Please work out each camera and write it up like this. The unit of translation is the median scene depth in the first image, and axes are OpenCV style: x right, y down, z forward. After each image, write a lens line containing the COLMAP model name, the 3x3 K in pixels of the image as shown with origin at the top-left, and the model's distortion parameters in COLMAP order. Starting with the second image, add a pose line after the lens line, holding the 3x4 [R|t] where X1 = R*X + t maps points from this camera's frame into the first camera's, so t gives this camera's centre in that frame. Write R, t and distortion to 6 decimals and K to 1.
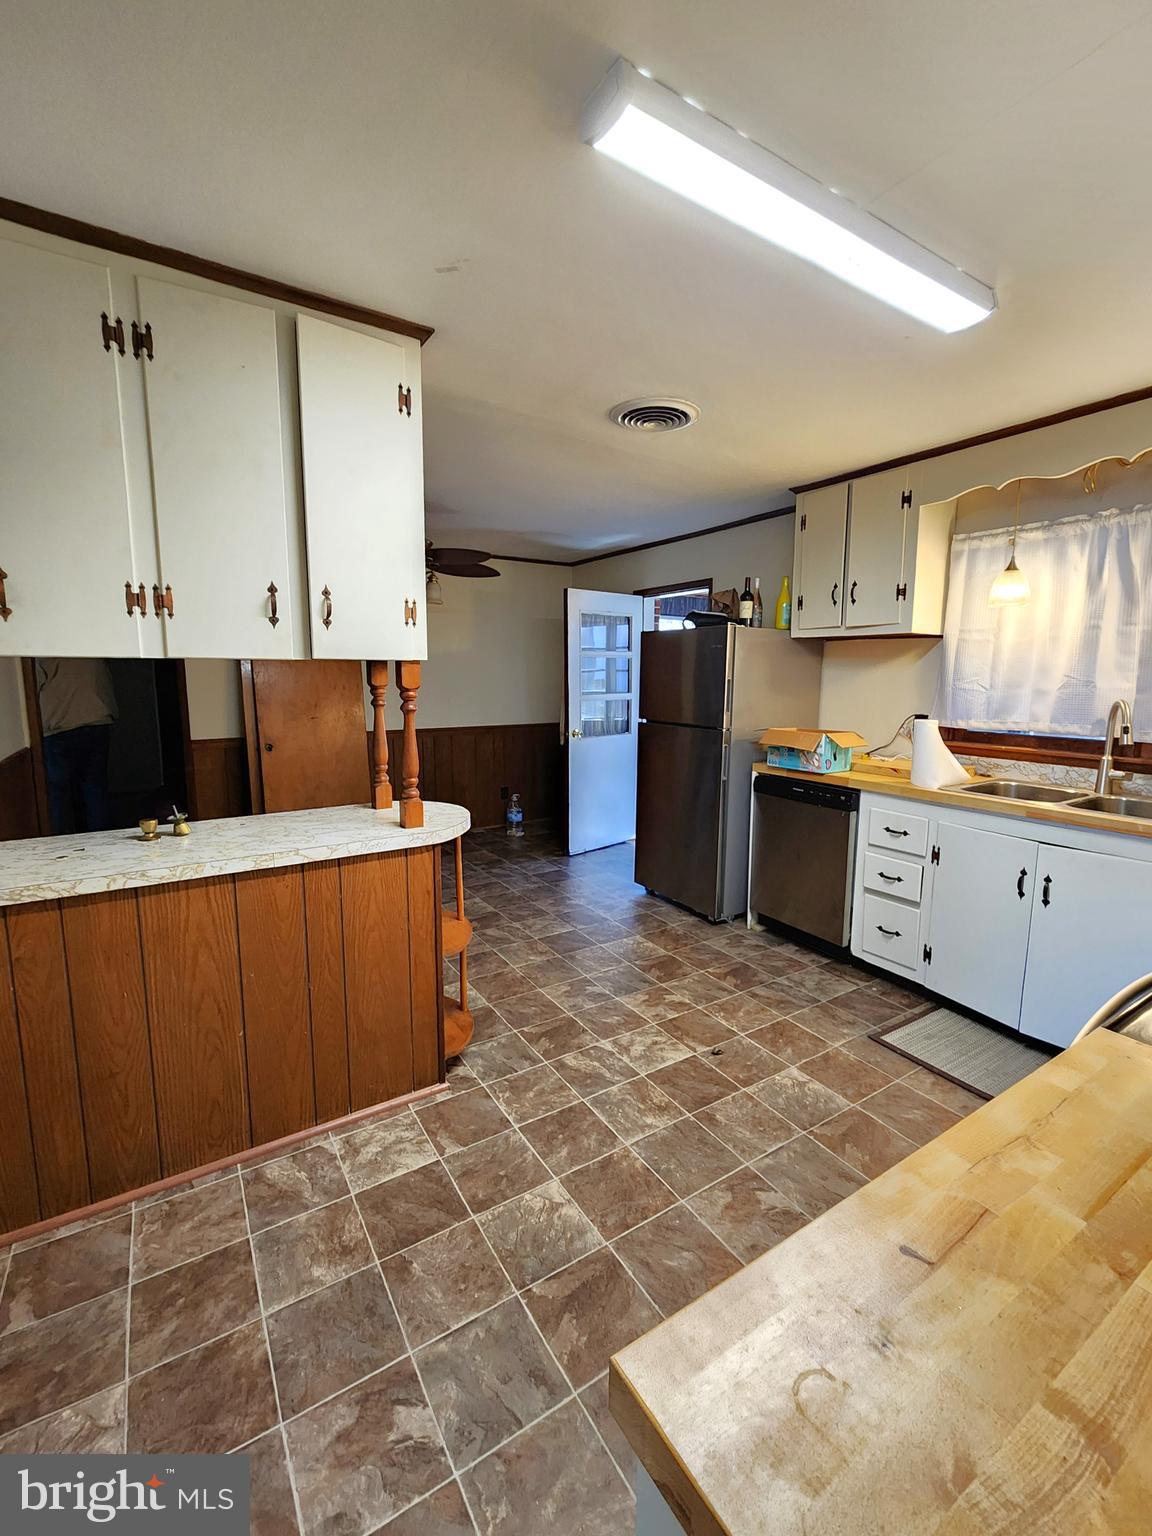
lens RADIAL K [[652.2, 0, 580.3], [0, 652.2, 764.0], [0, 0, 1]] dist [-0.017463, -0.000507]
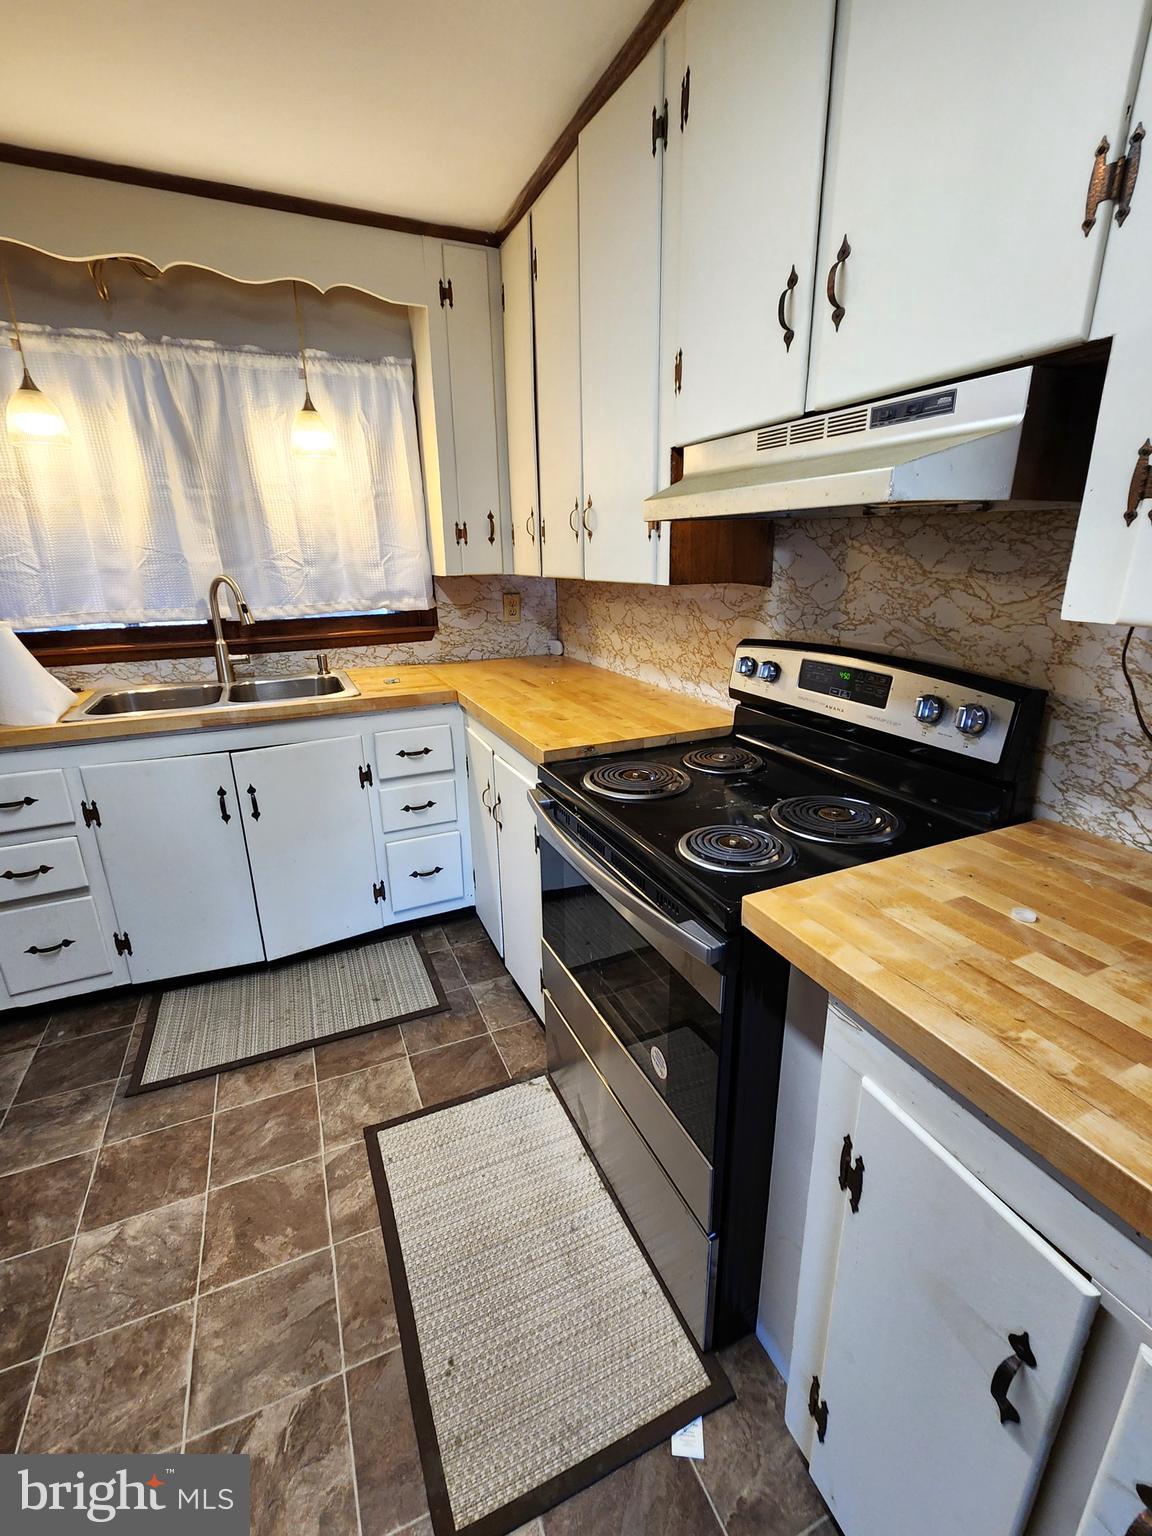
lens RADIAL K [[652.2, 0, 583.2], [0, 652.2, 768.1], [0, 0, 1]] dist [-0.017463, -0.000507]
pose [[0.124455, -0.306369, 0.943742, -0.027684], [0.146473, 0.946389, 0.287913, -0.030257], [-0.981354, 0.102401, 0.162657, 0.377704]]
